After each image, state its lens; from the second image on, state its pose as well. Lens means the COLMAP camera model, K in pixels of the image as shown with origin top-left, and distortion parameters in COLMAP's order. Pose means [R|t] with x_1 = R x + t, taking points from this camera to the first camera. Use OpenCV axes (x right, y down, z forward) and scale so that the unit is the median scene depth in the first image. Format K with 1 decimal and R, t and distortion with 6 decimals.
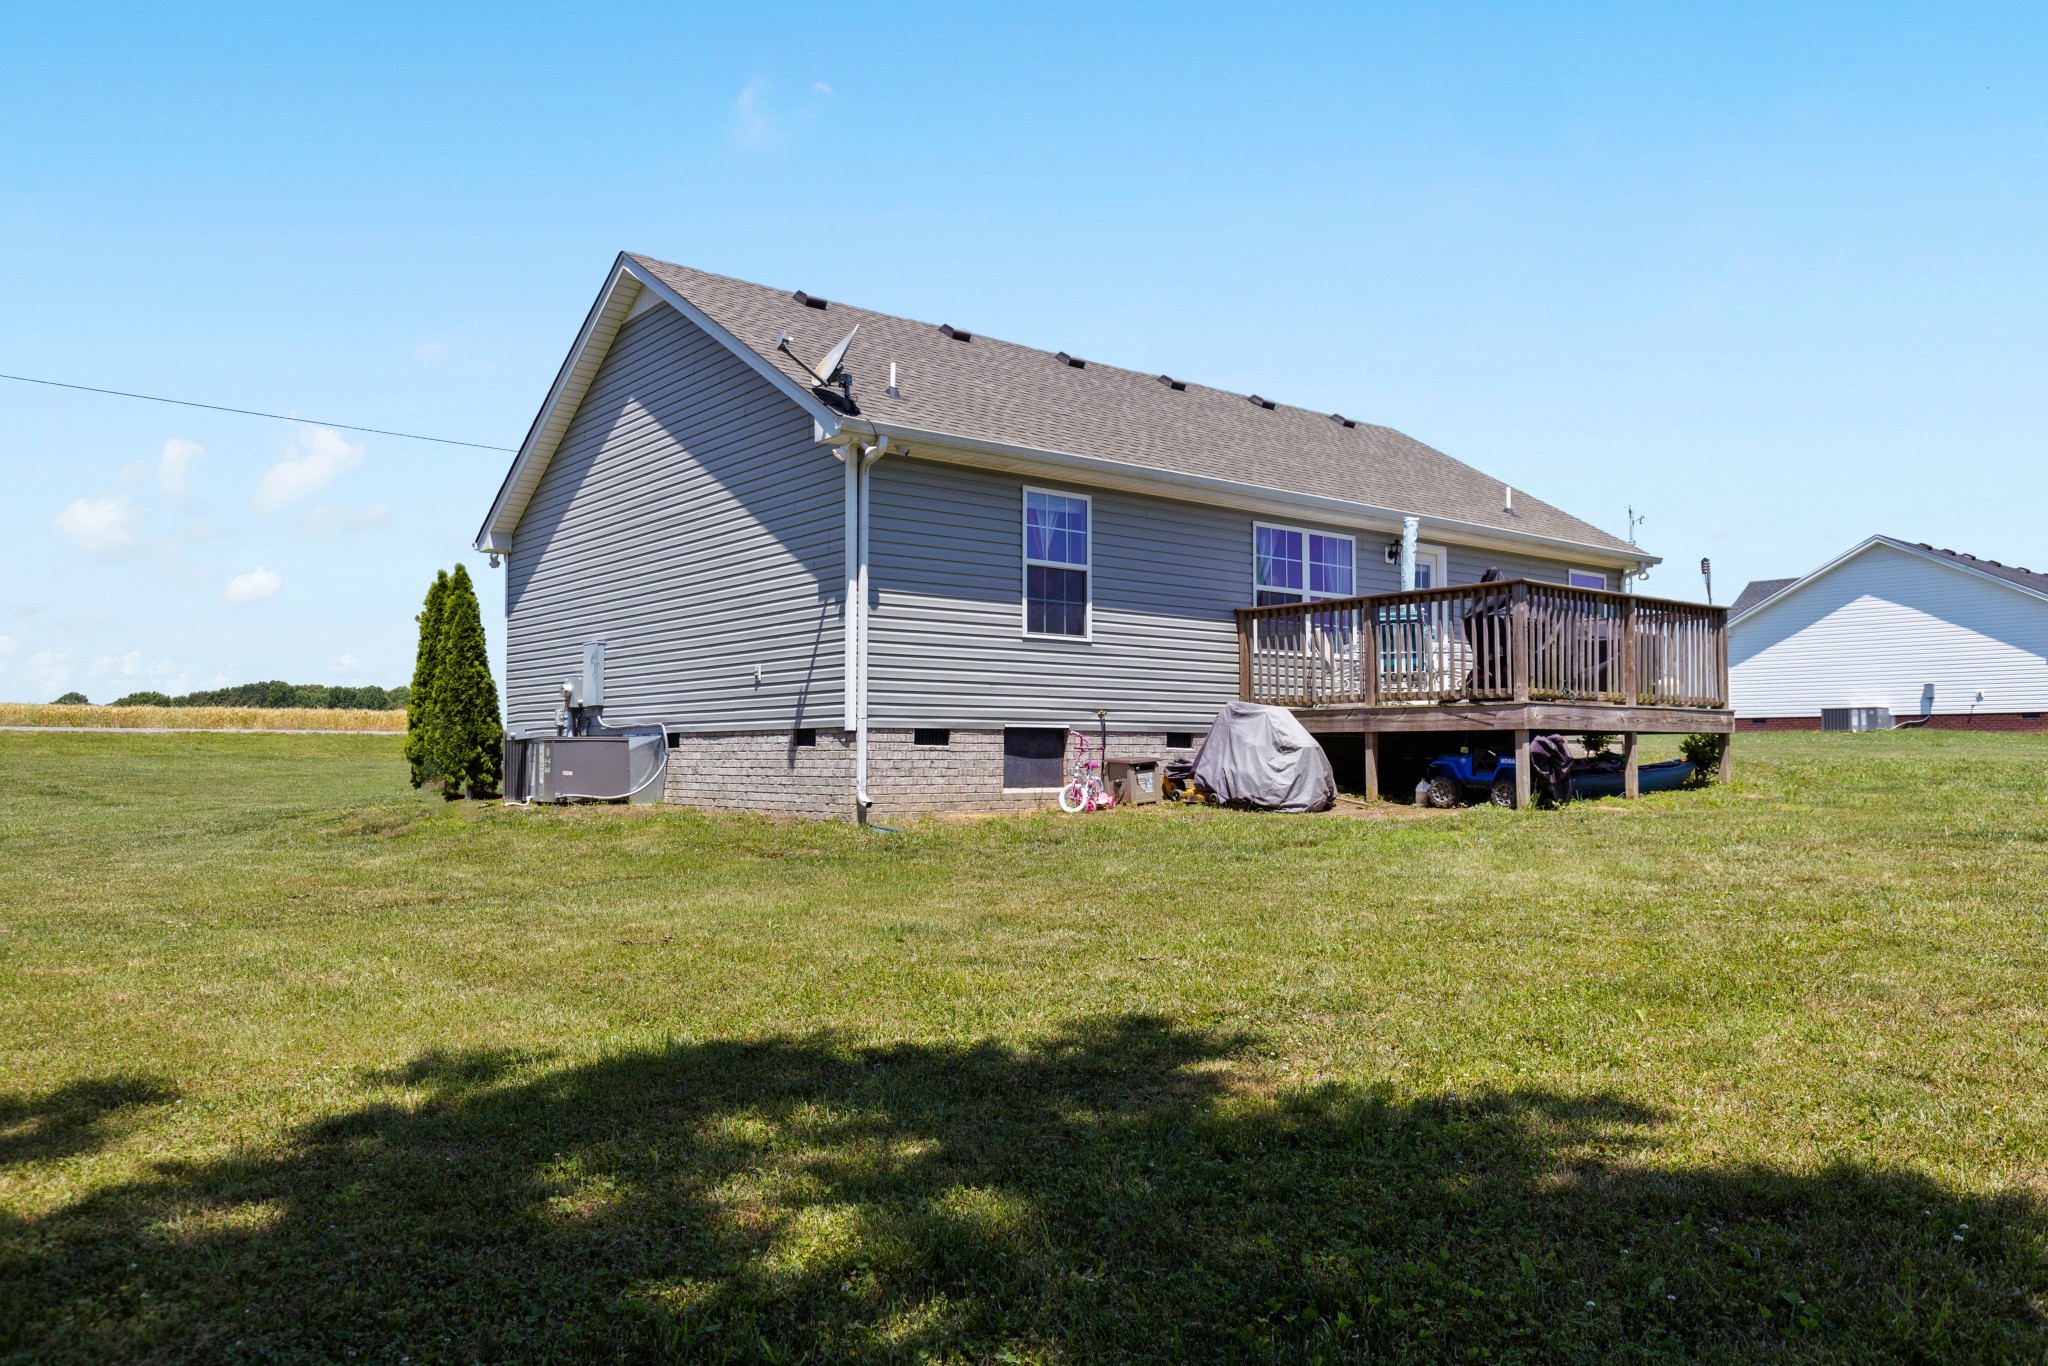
lens RADIAL K [[1444.1, 0, 1024.0], [0, 1444.1, 683.0], [0, 0, 1]] dist [0.001578, -0.000147]
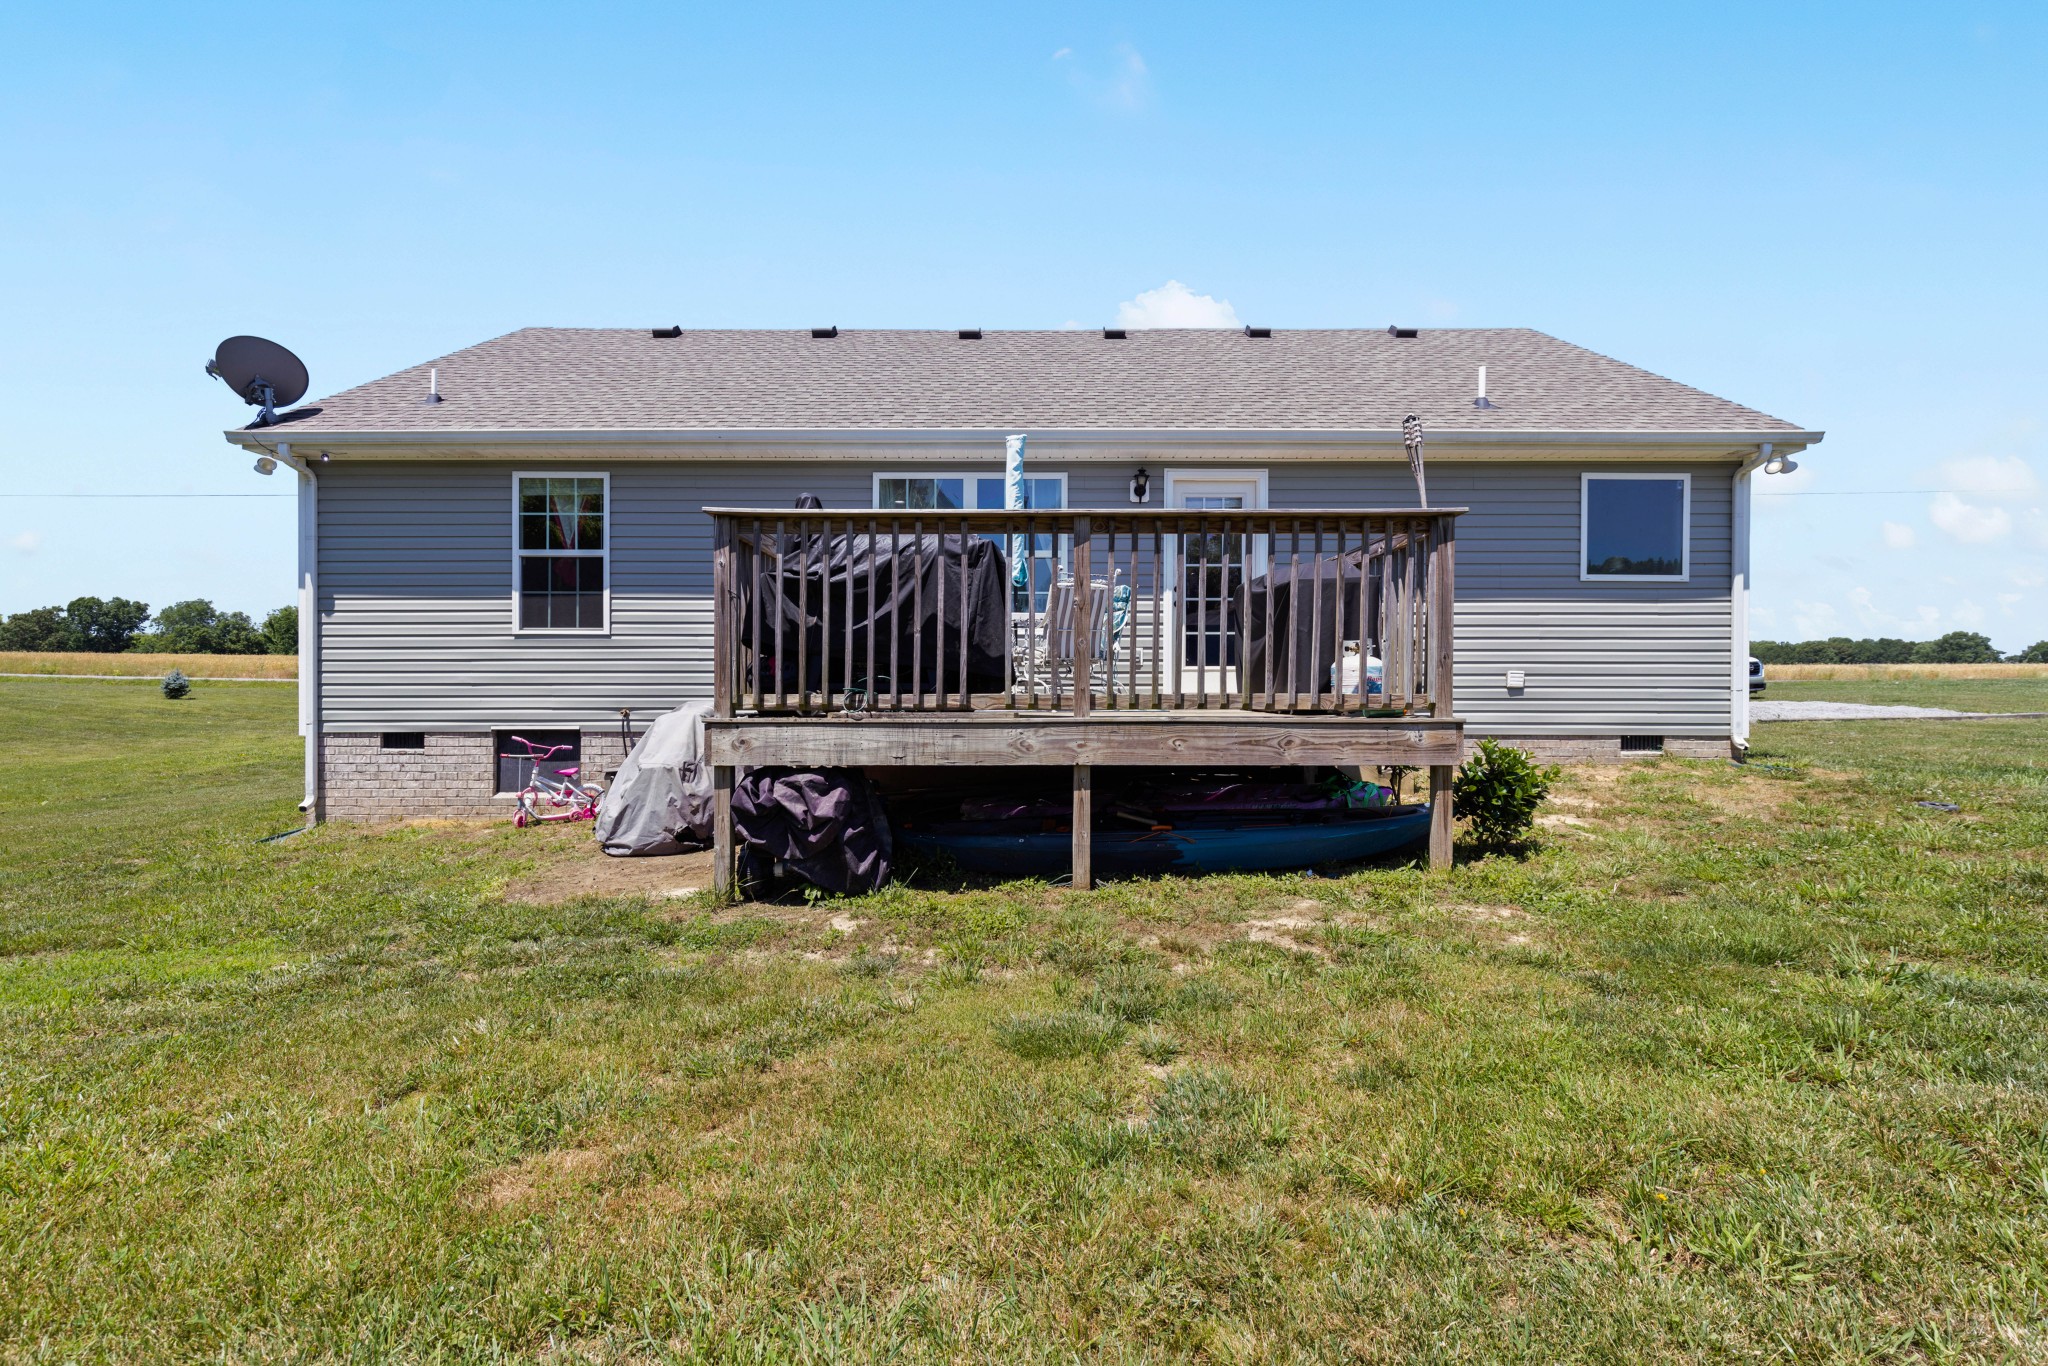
lens RADIAL K [[923.4, 0, 1024.0], [0, 923.4, 683.0], [0, 0, 1]] dist [0.002081, -0.000105]
pose [[0.784538, -0.003923, -0.620069, 0.632065], [0.034434, 0.998713, 0.037248, -0.010617], [0.619124, -0.050574, 0.783663, 0.727442]]
